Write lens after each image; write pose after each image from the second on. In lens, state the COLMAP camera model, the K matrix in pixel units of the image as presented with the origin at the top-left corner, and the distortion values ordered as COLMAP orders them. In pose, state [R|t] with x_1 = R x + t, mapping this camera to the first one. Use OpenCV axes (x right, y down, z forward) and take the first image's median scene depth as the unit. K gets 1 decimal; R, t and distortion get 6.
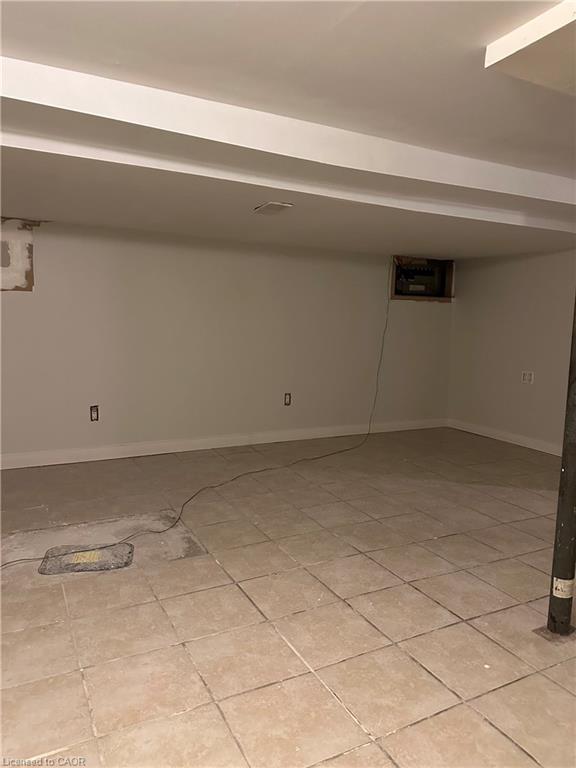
lens RADIAL K [[533.0, 0, 288.0], [0, 533.0, 384.0], [0, 0, 1]] dist [0.119468, -0.179841]
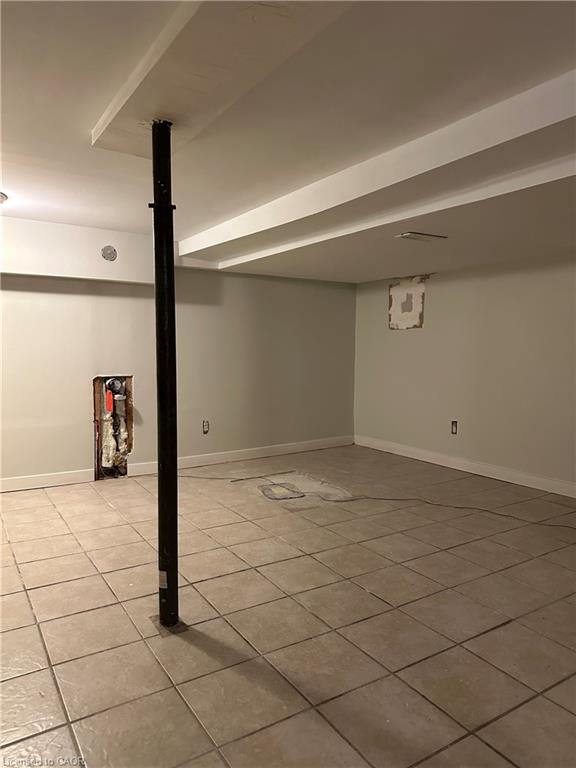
lens RADIAL K [[533.0, 0, 288.0], [0, 533.0, 384.0], [0, 0, 1]] dist [0.119468, -0.179841]
pose [[0.082093, 0.050201, -0.995360, 1.127399], [-0.122370, 0.991681, 0.039923, -0.061668], [0.989084, 0.118525, 0.087553, 0.778458]]
